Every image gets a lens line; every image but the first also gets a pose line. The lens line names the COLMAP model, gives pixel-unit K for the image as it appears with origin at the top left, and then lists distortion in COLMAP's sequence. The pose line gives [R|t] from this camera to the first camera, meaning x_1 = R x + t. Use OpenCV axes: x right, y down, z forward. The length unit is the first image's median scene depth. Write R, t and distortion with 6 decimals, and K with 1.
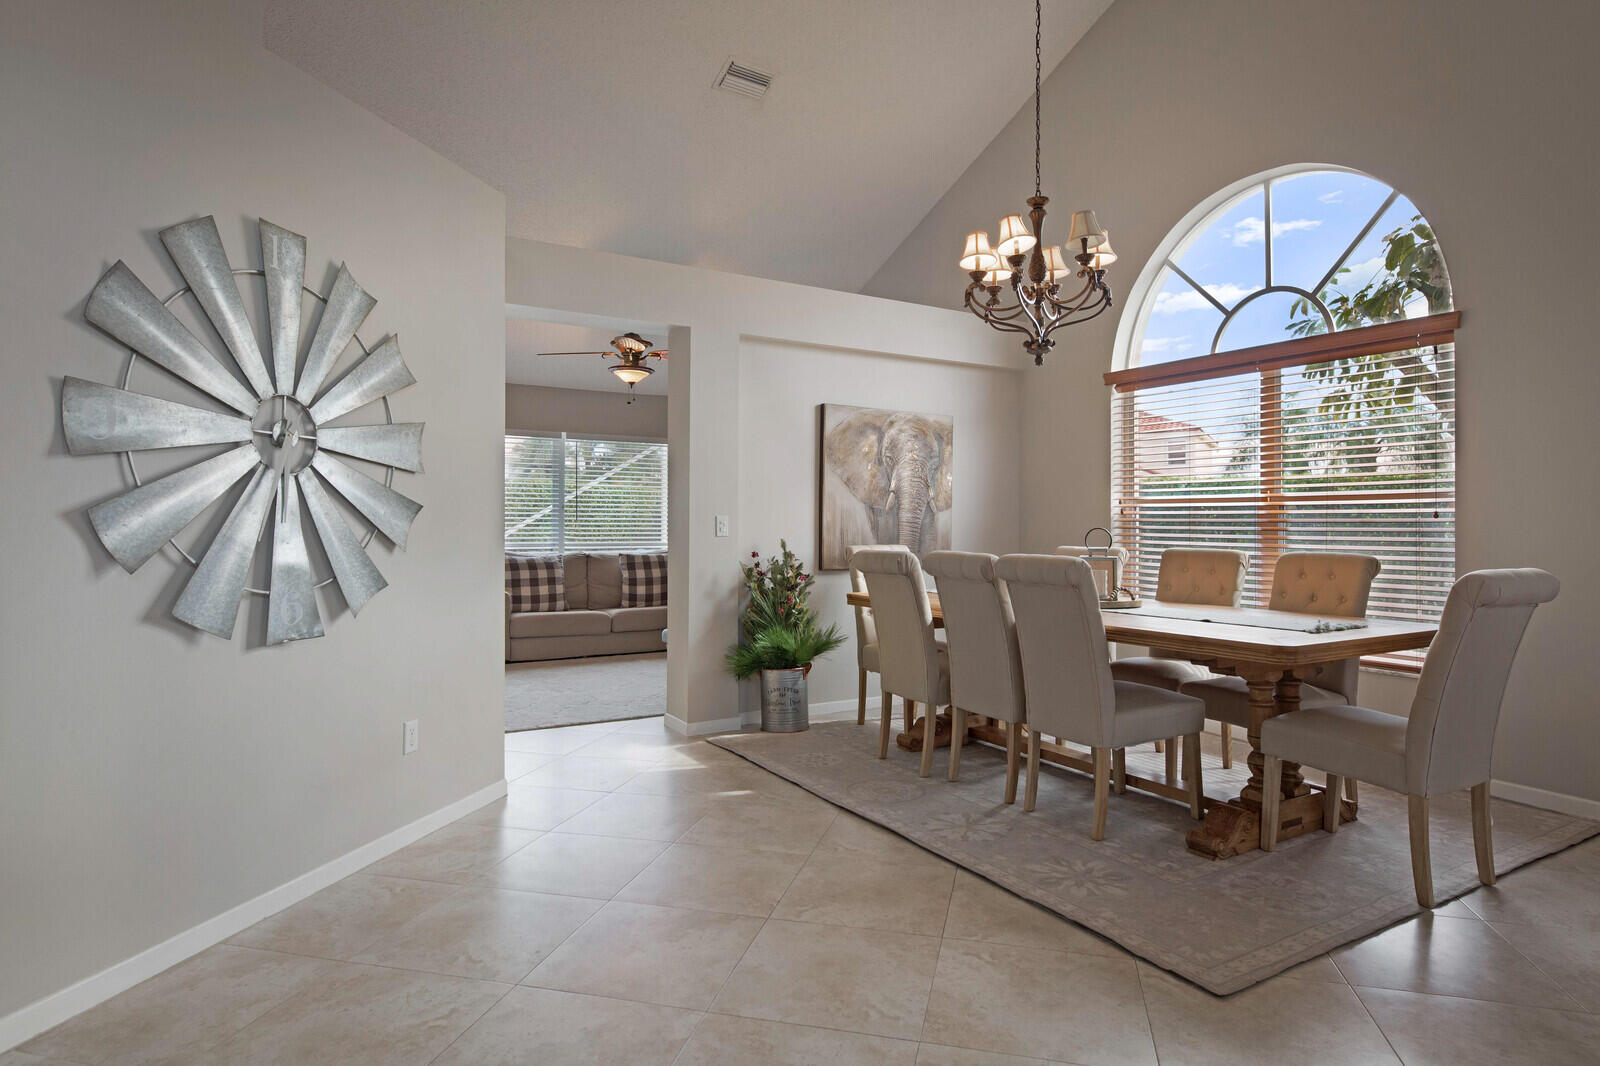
lens RADIAL K [[896.1, 0, 830.3], [0, 896.1, 523.0], [0, 0, 1]] dist [0.003972, 0.000870]
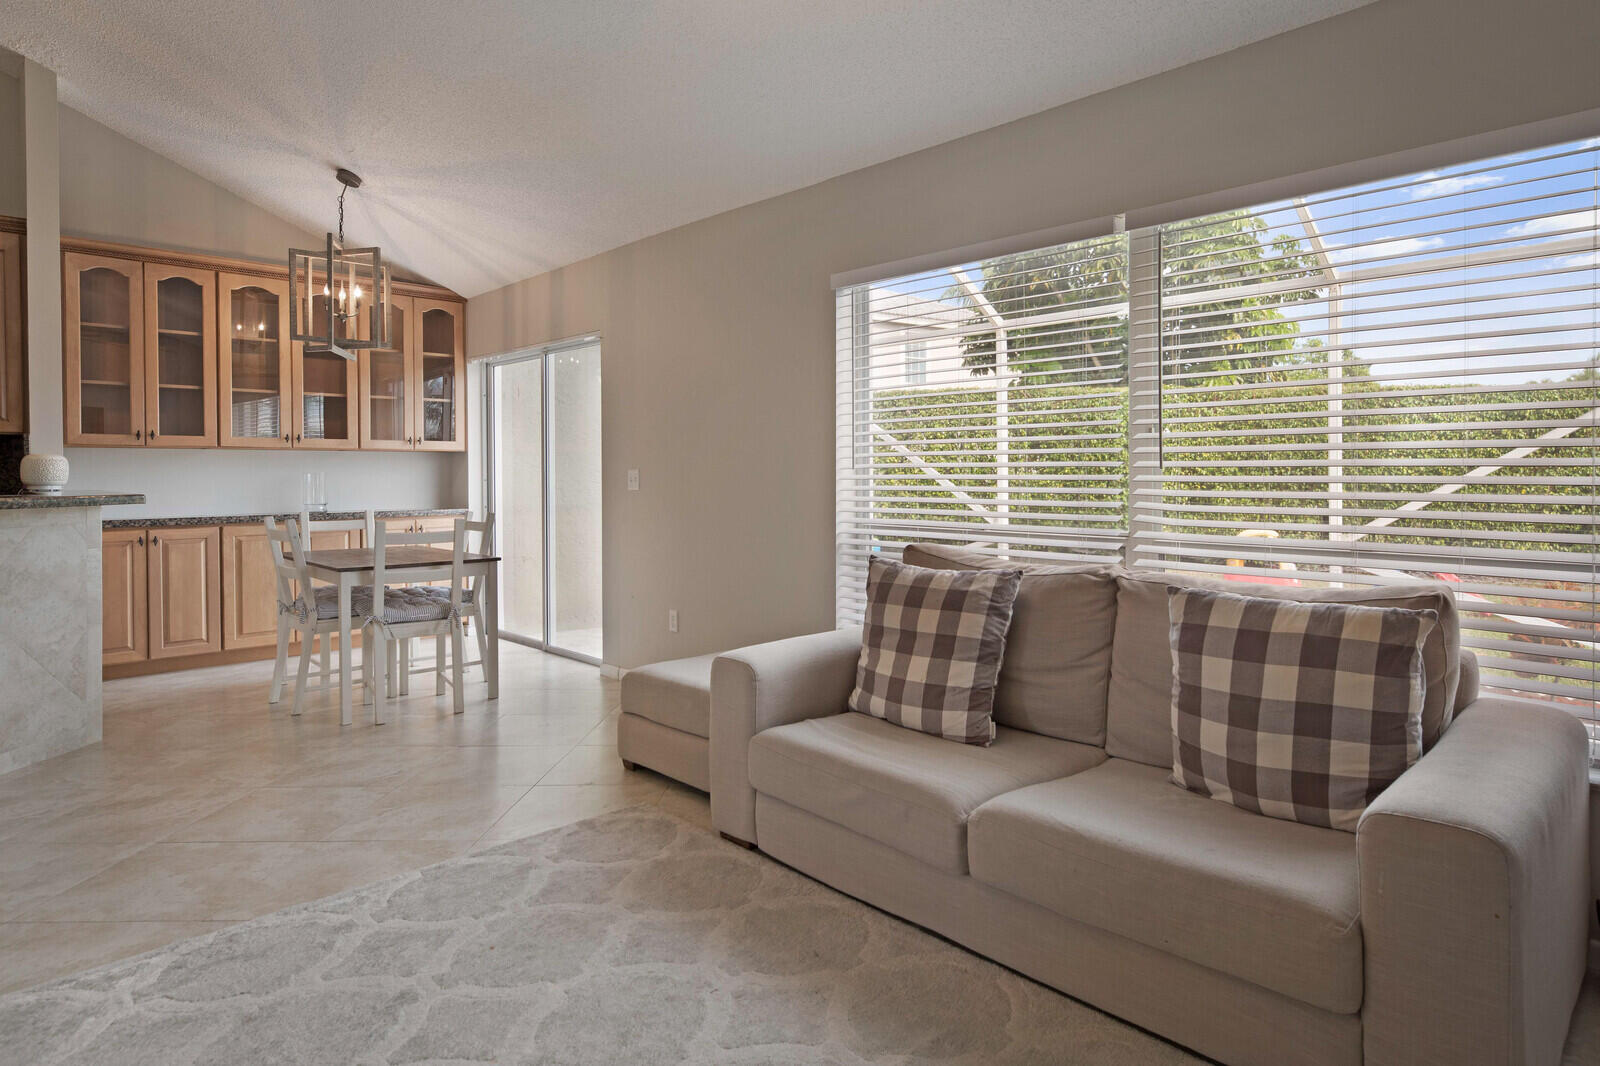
lens RADIAL K [[901.9, 0, 853.0], [0, 901.9, 483.5], [0, 0, 1]] dist [0.016413, -0.000001]
pose [[0.248538, 0.006109, -0.968603, 0.014899], [0.001099, 0.999978, 0.006589, 0.000078], [0.968622, -0.002702, 0.248525, 0.873342]]
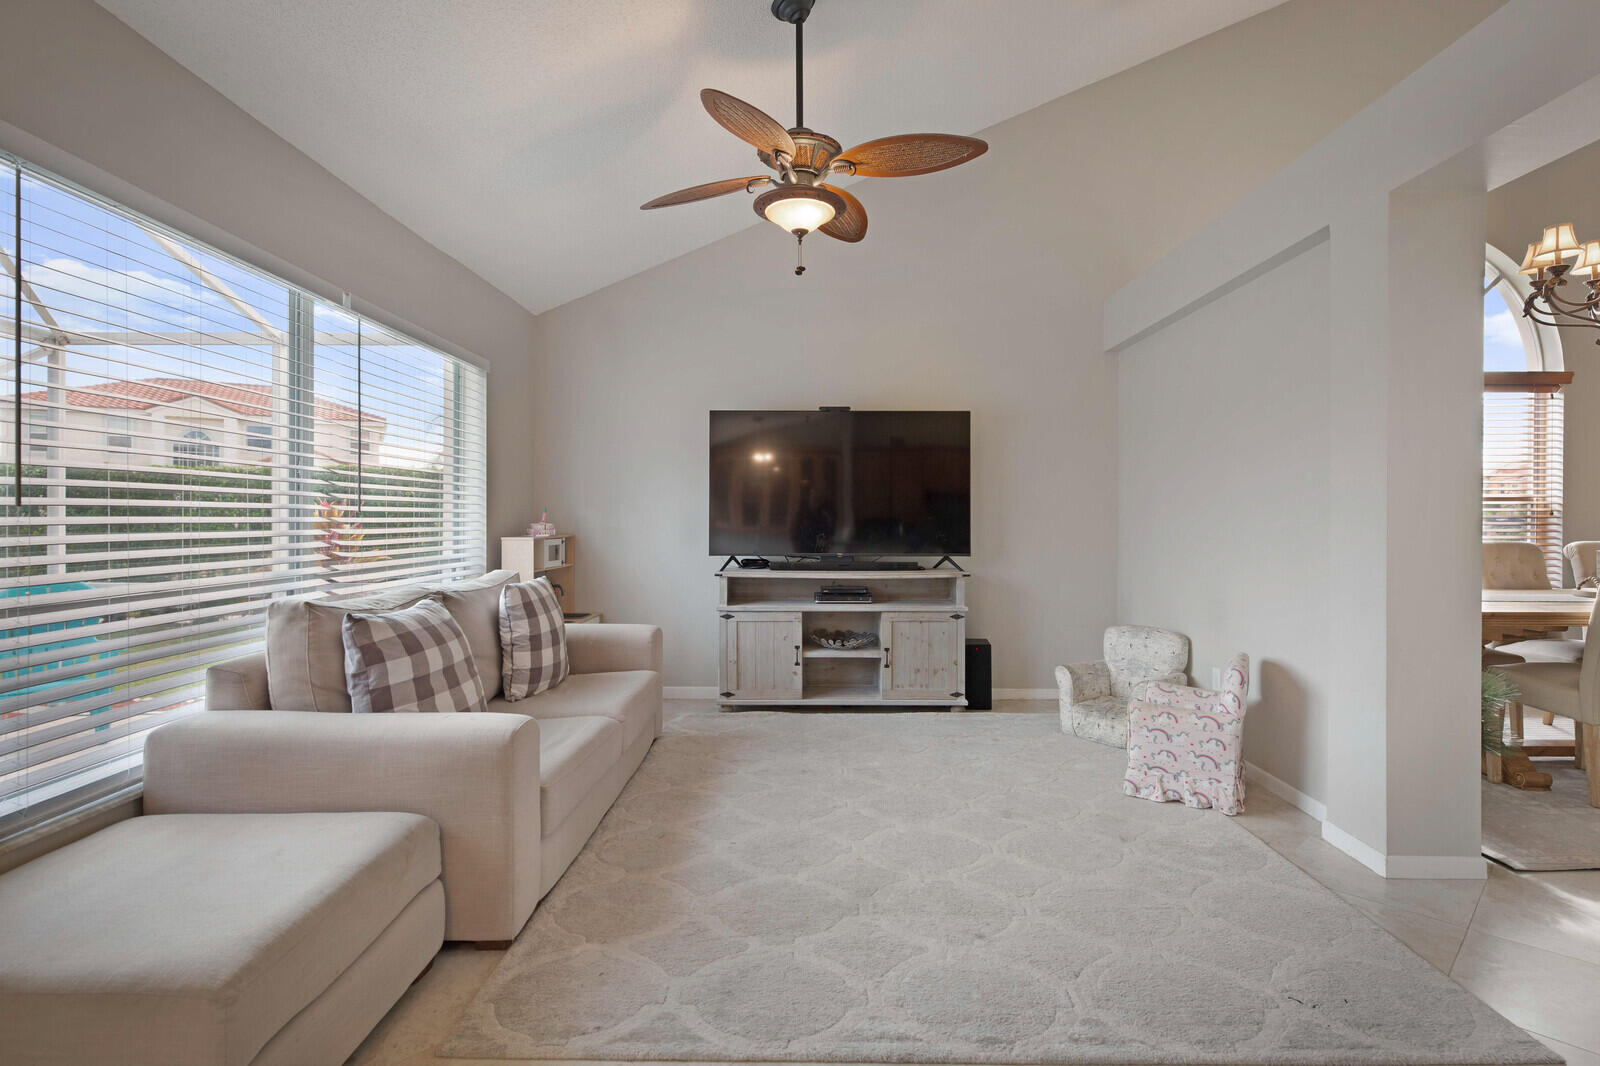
lens RADIAL K [[796.6, 0, 797.8], [0, 796.6, 522.0], [0, 0, 1]] dist [0.003628, 0.001416]
pose [[0.536788, -0.006879, 0.843689, -0.524441], [0.000987, 0.999971, 0.007525, -0.001490], [-0.843716, -0.003206, 0.536780, 0.683935]]
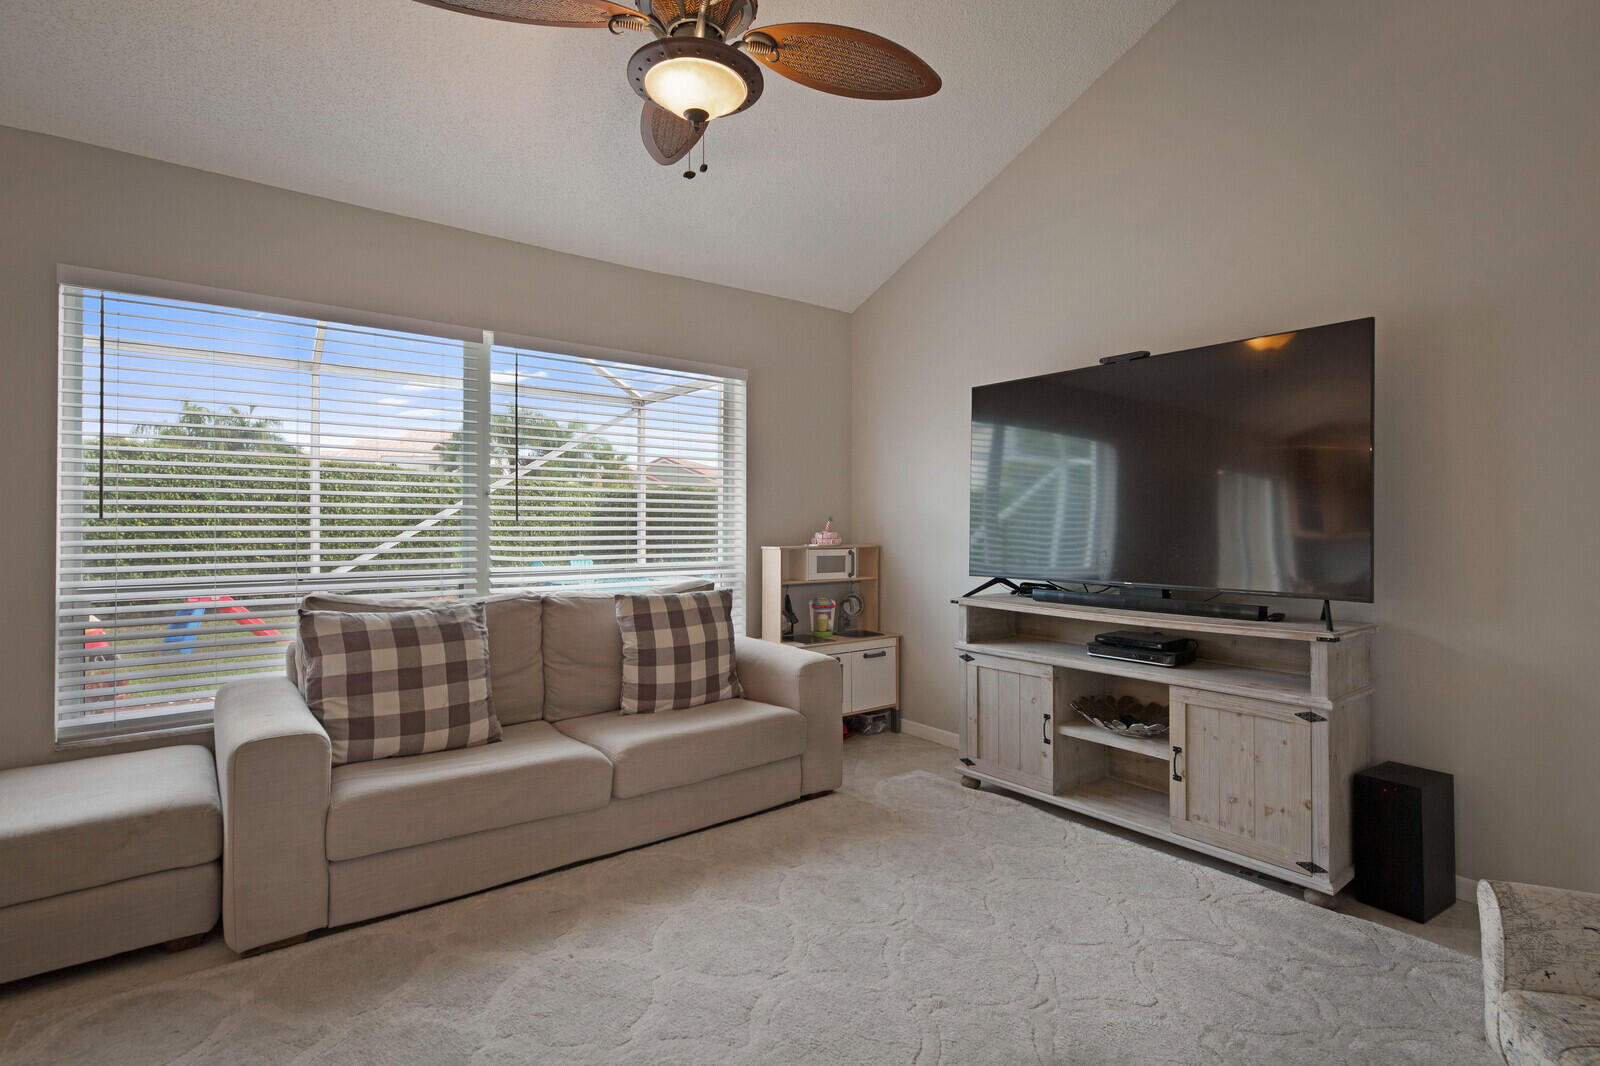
lens RADIAL K [[768.0, 0, 823.3], [0, 768.0, 522.1], [0, 0, 1]] dist [0.000746, -0.000639]
pose [[0.992344, -0.001250, 0.123497, -0.187767], [0.001550, 0.999996, -0.002330, -0.001798], [-0.123494, 0.002503, 0.992342, 0.629698]]
